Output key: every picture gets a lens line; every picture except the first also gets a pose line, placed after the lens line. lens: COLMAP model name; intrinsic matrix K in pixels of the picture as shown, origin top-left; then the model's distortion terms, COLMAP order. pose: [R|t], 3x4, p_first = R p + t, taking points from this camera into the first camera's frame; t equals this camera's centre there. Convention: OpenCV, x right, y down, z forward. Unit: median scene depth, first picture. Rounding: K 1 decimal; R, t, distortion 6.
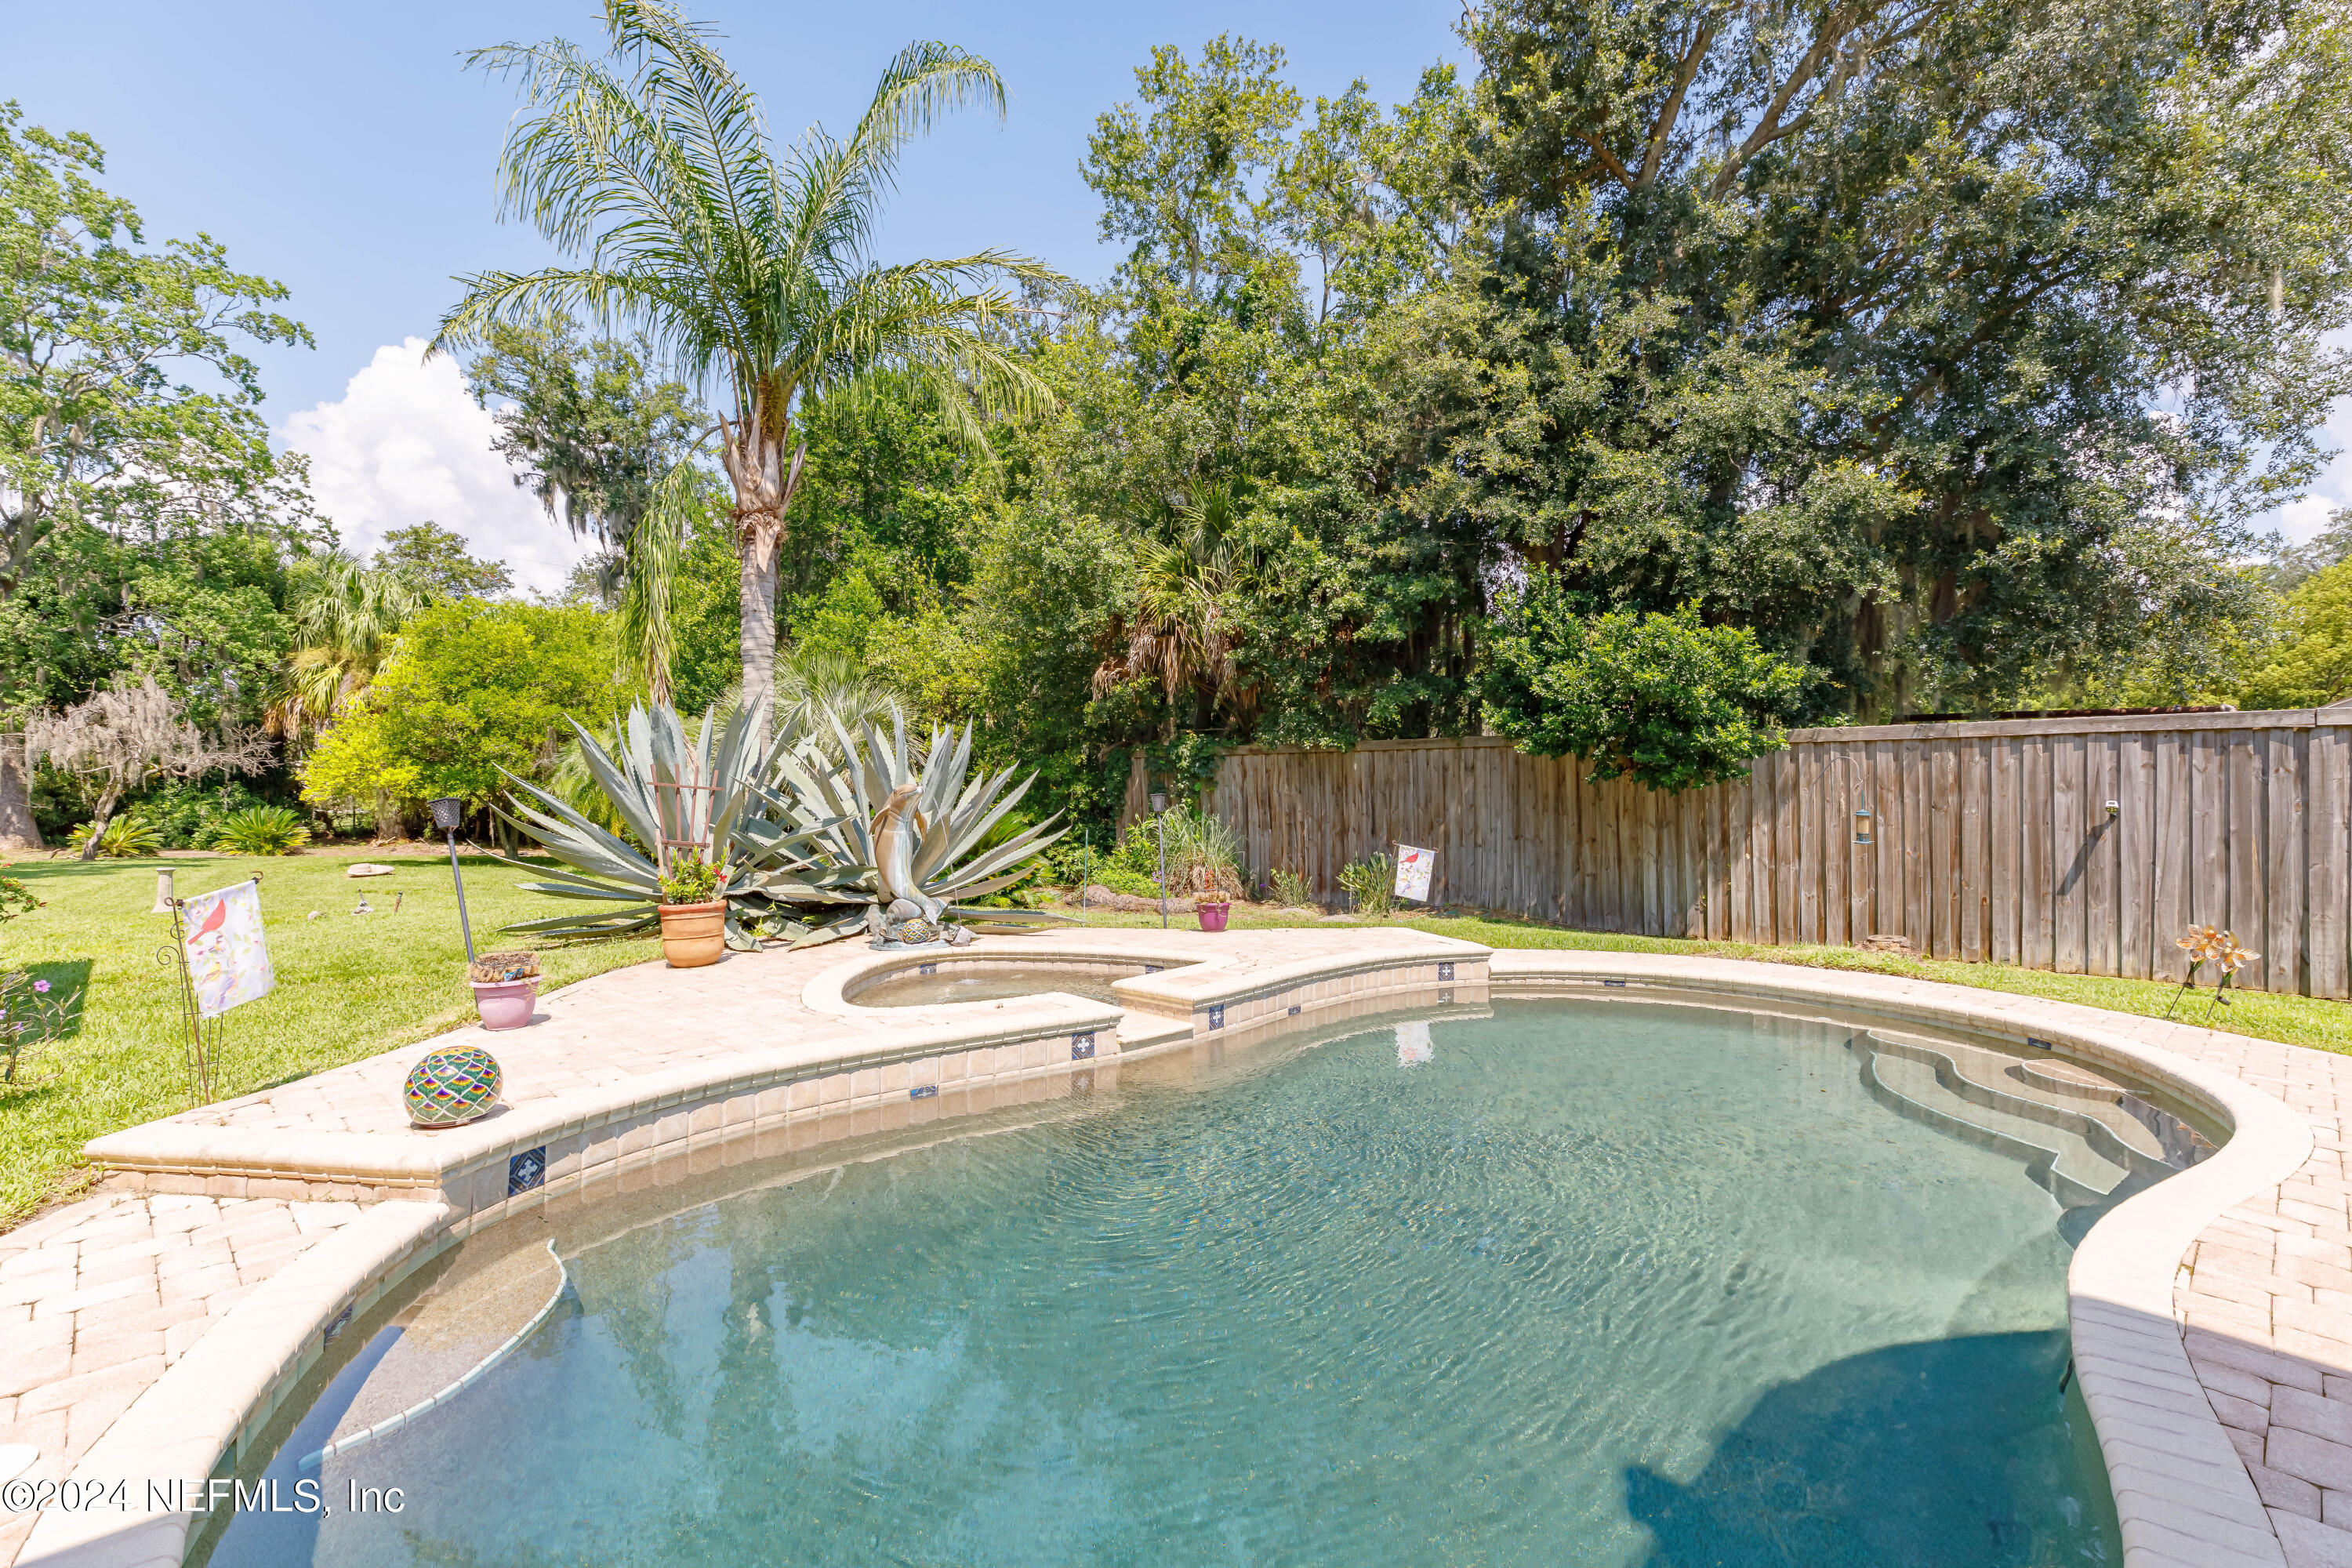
lens RADIAL K [[1074.4, 0, 1236.6], [0, 1074.4, 783.5], [0, 0, 1]] dist [0.004886, 0.000859]
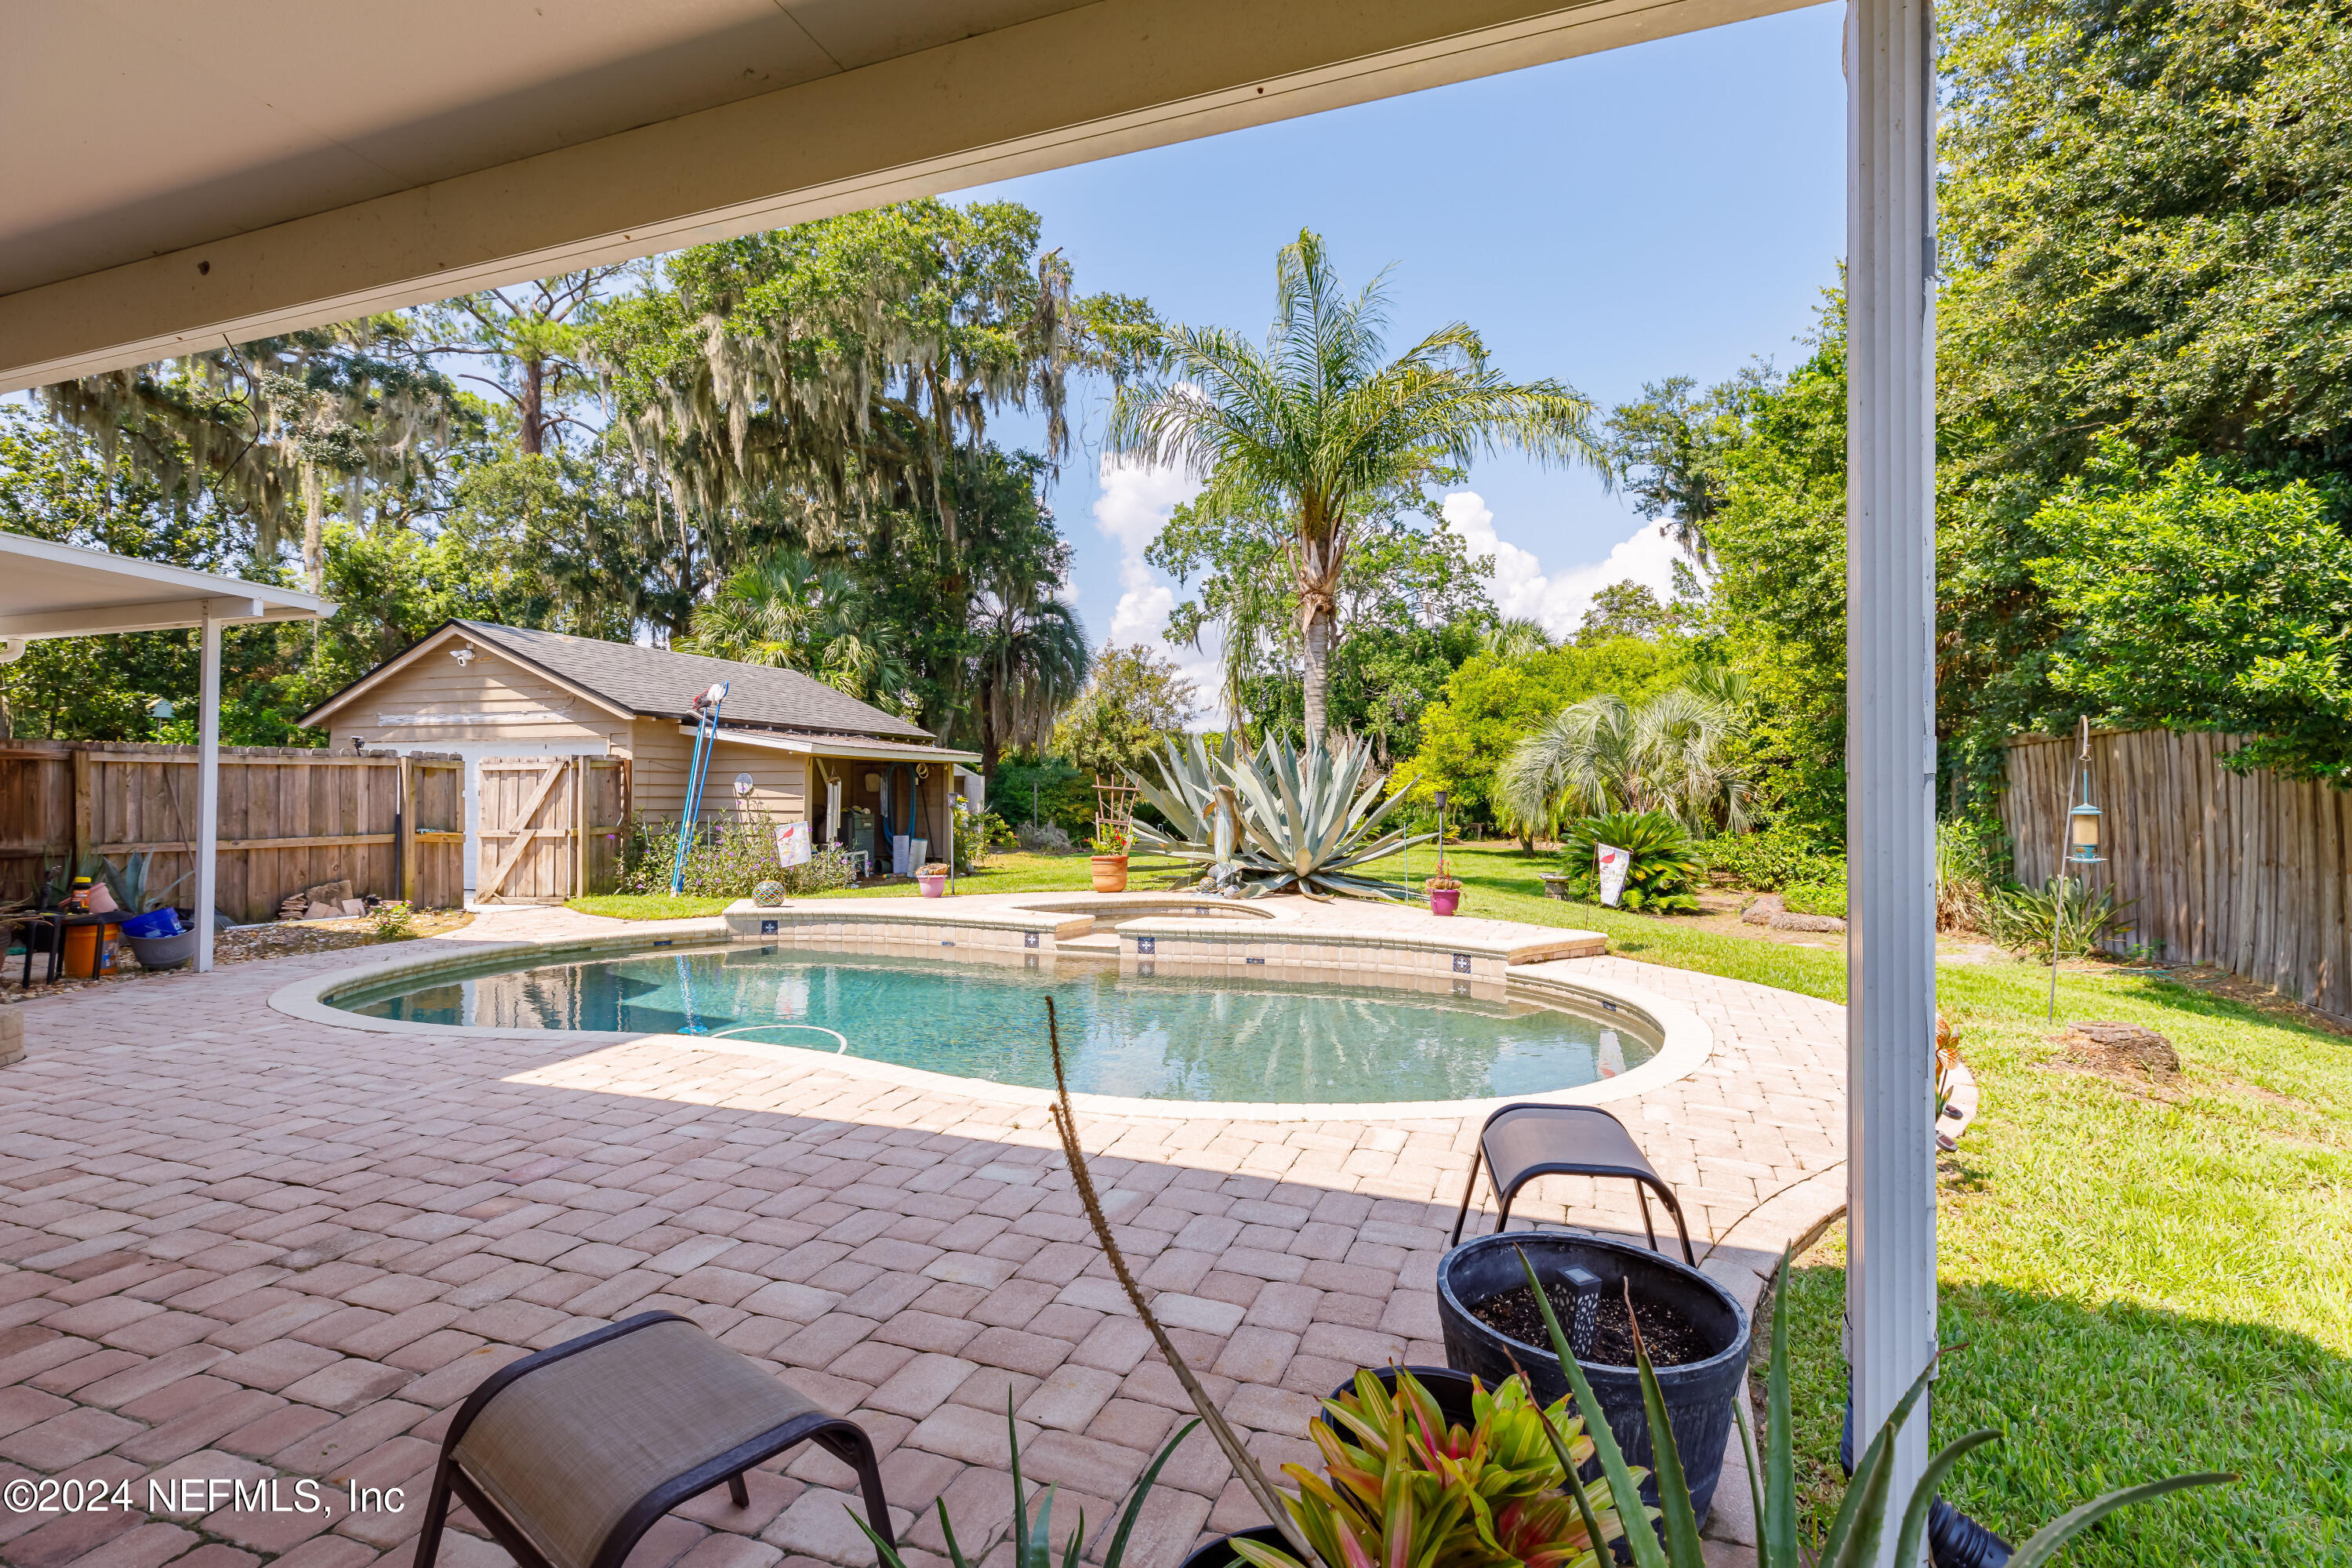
lens RADIAL K [[1074.4, 0, 1218.0], [0, 1074.4, 800.4], [0, 0, 1]] dist [0.004886, 0.000859]
pose [[0.460938, -0.001125, -0.887431, 0.619113], [0.004252, 0.999991, 0.000941, 0.012932], [0.887422, -0.004207, 0.460939, 0.211509]]
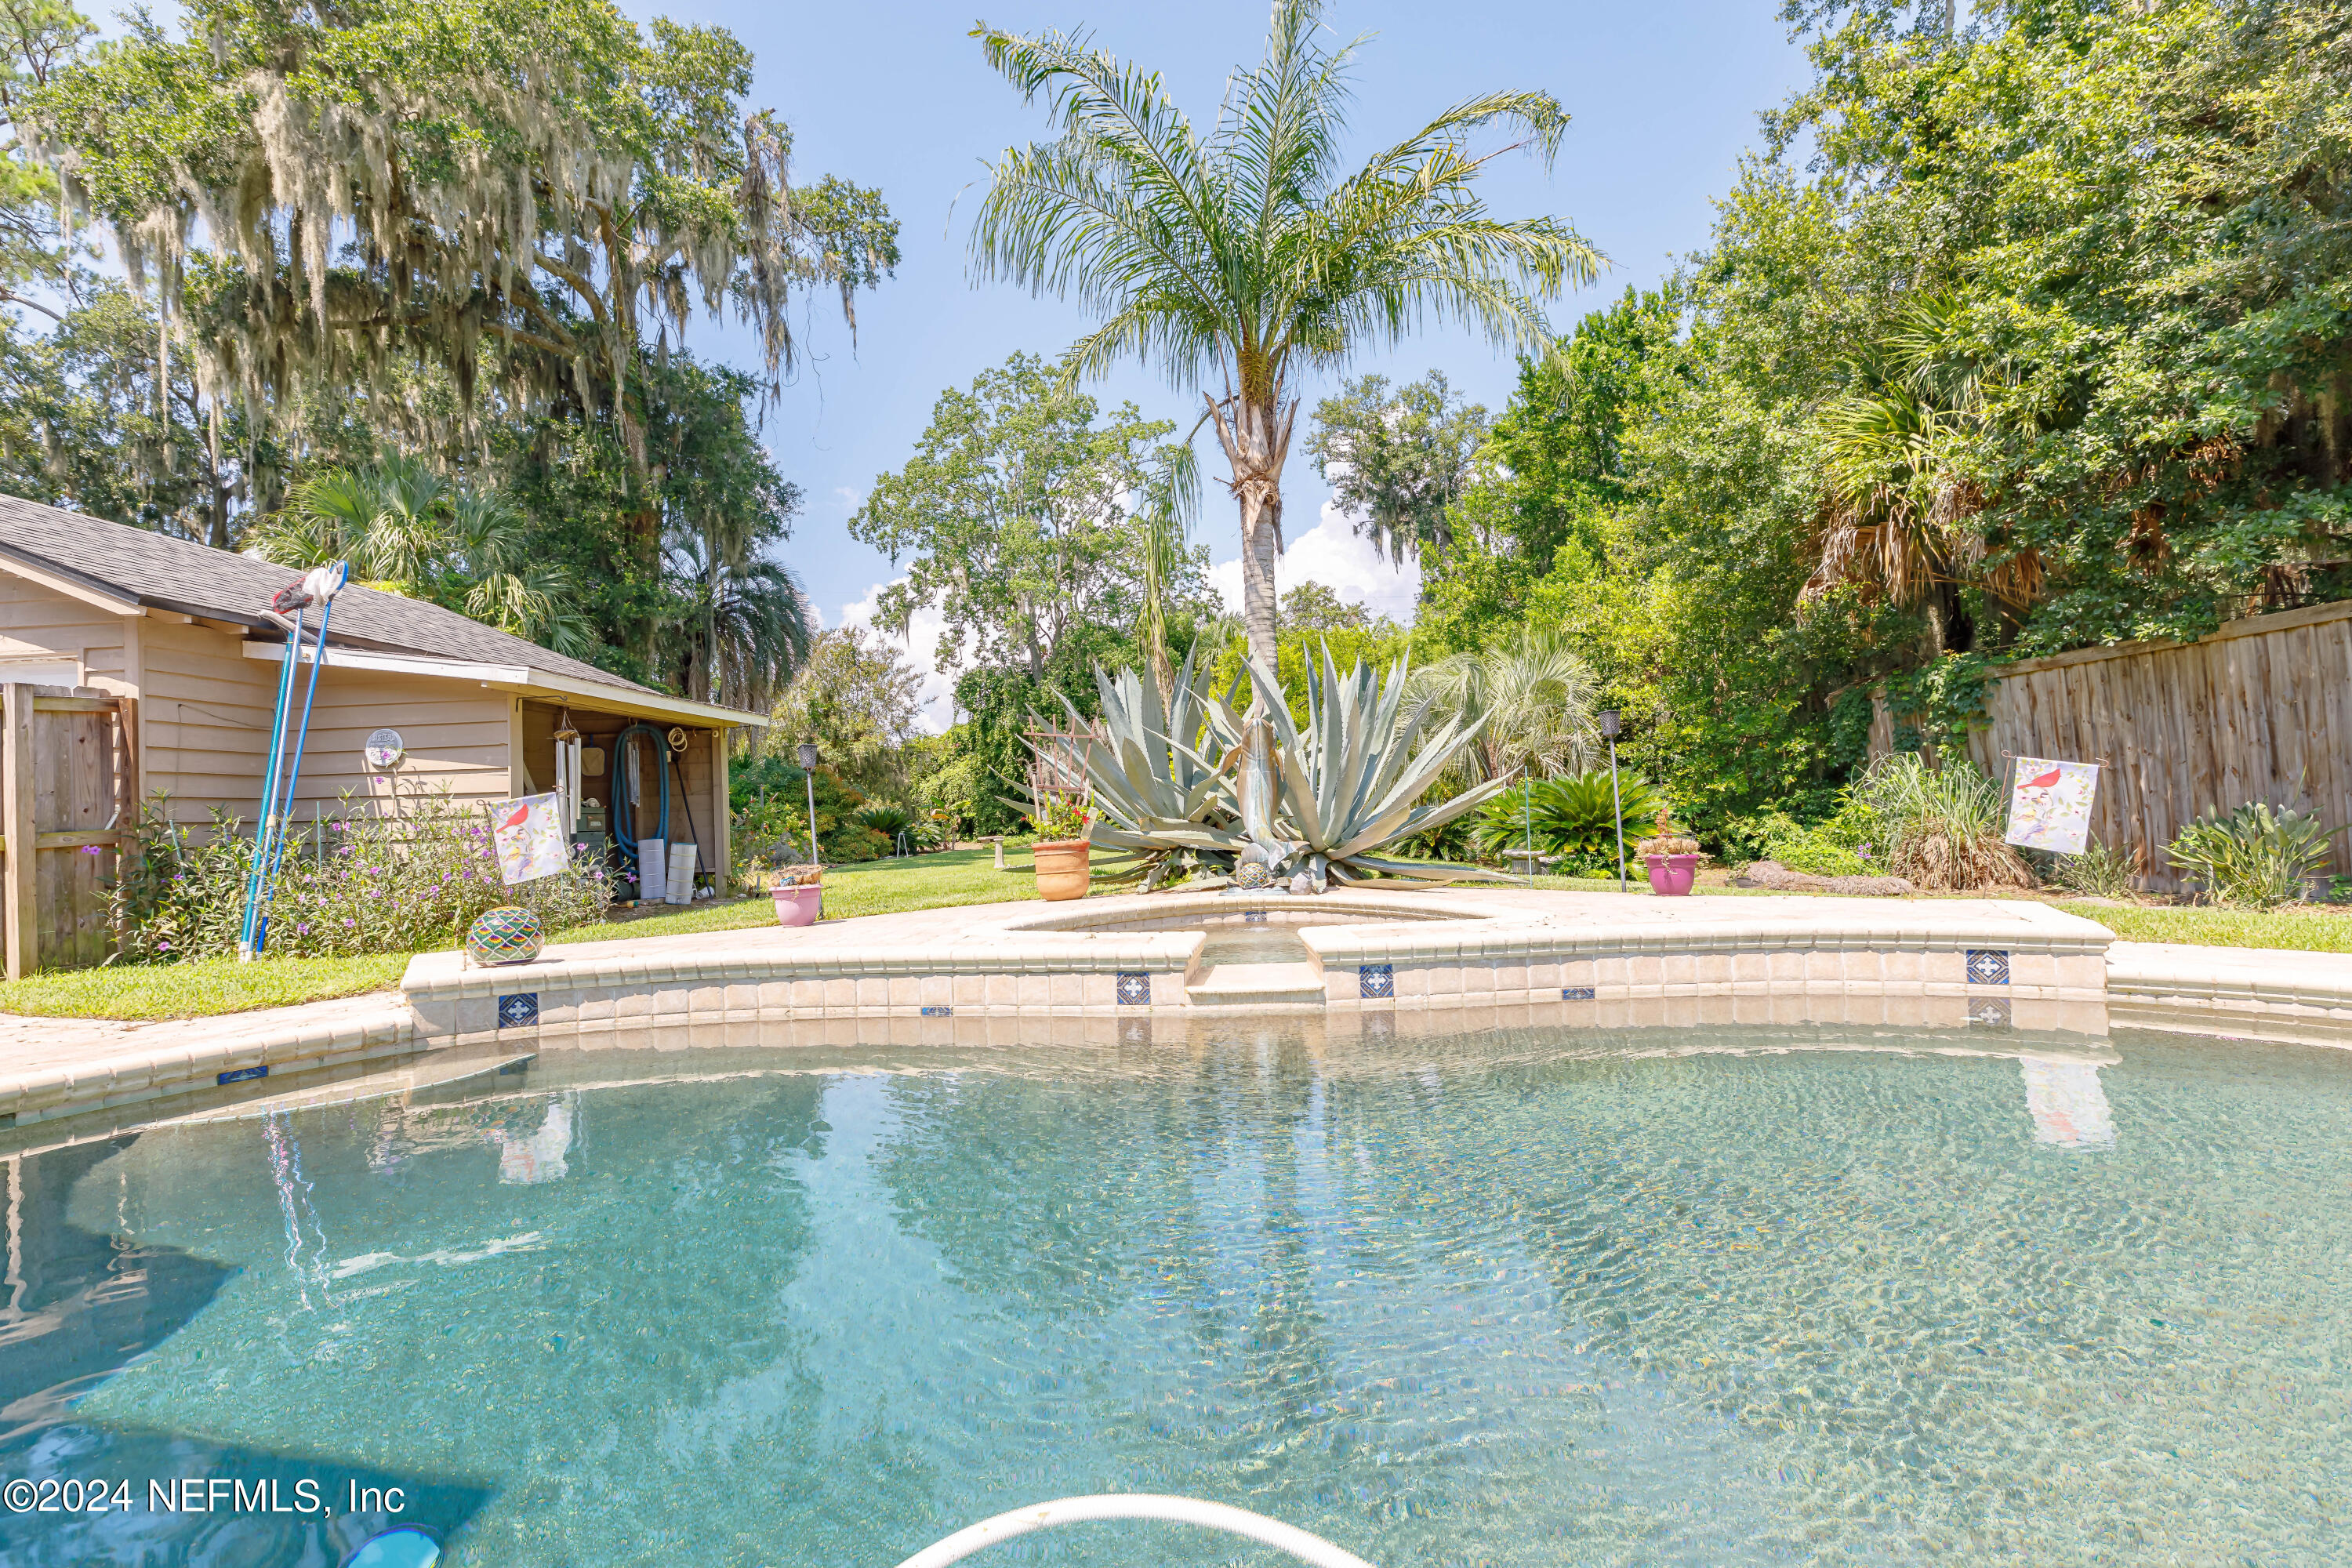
lens RADIAL K [[1074.4, 0, 1157.6], [0, 1074.4, 791.8], [0, 0, 1]] dist [0.004886, 0.000859]
pose [[0.670932, -0.042586, -0.740295, 0.202826], [0.047839, 0.998756, -0.014098, 0.046190], [0.739975, -0.025956, 0.672134, 0.202227]]
